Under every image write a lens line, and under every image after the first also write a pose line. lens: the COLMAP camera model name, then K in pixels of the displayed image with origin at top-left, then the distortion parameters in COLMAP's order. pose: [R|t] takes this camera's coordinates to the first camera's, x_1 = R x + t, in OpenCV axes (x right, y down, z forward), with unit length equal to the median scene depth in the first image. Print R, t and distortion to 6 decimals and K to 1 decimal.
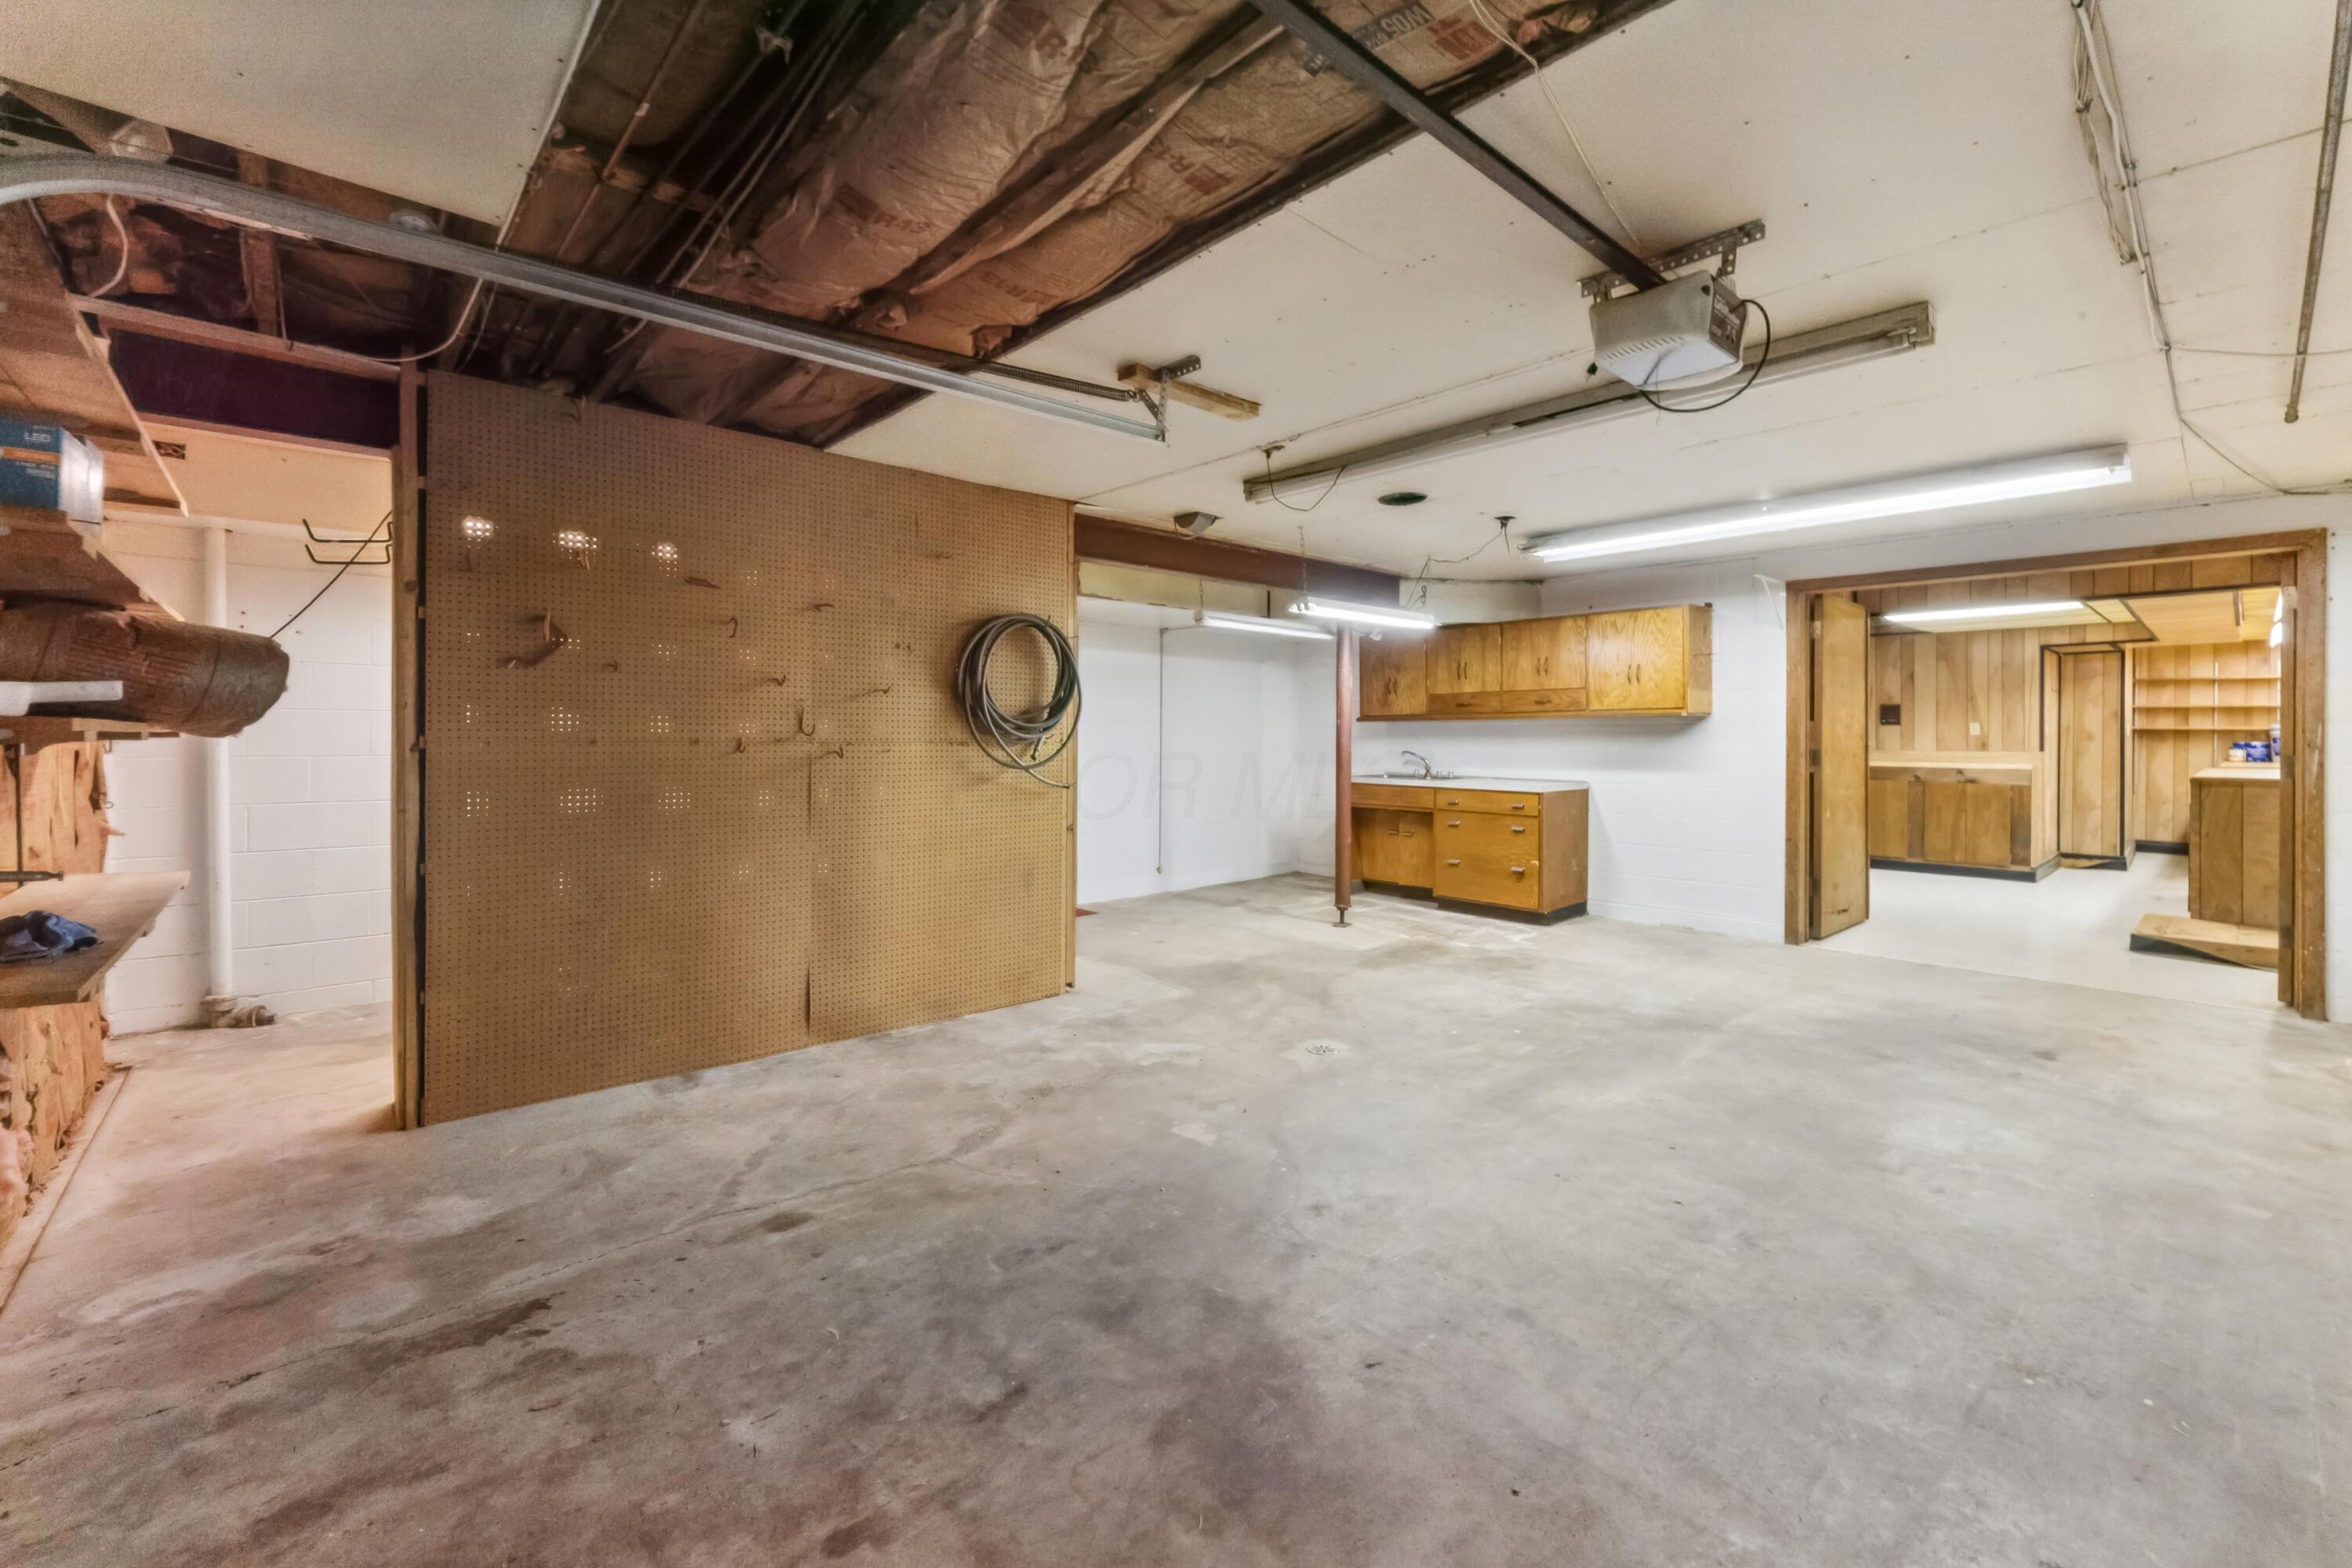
lens RADIAL K [[964.5, 0, 1160.3], [0, 964.5, 734.3], [0, 0, 1]] dist [-0.000194, 0.000082]
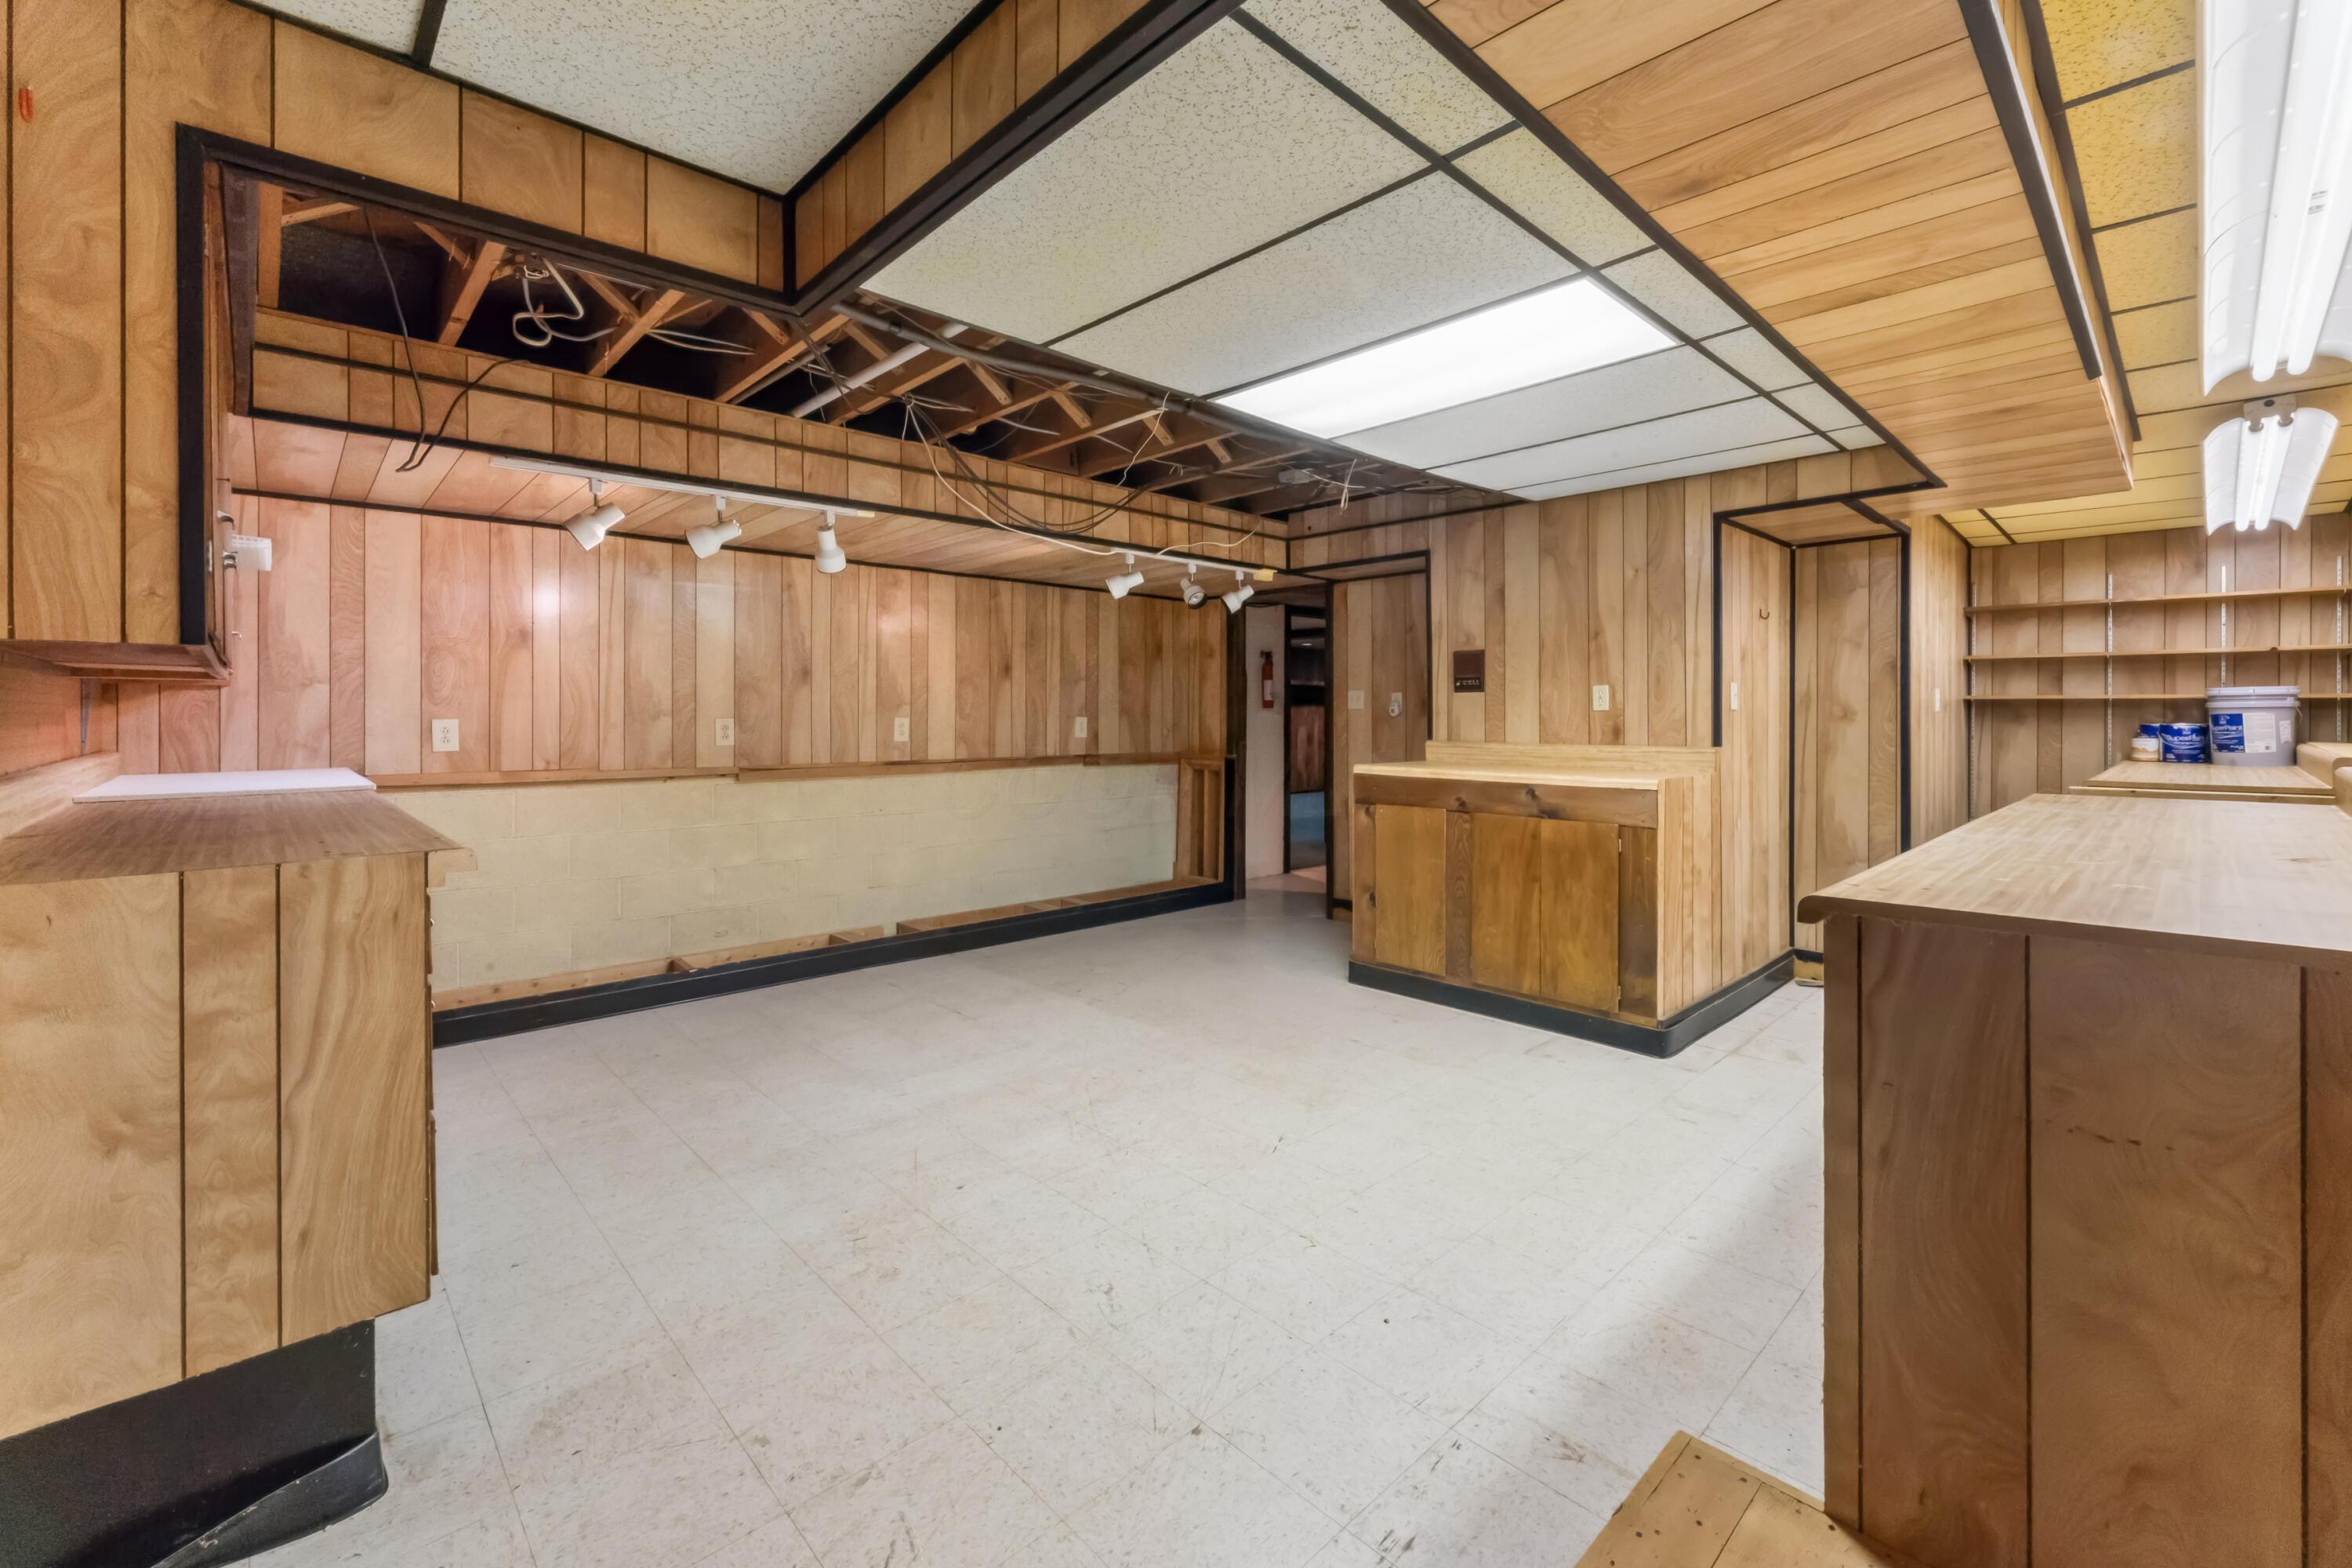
lens RADIAL K [[964.5, 0, 1199.8], [0, 964.5, 723.7], [0, 0, 1]] dist [-0.000194, 0.000082]
pose [[0.999396, -0.005142, 0.034380, 0.624589], [0.005062, 0.999984, 0.002411, 0.004798], [-0.034392, -0.002236, 0.999406, 0.528328]]
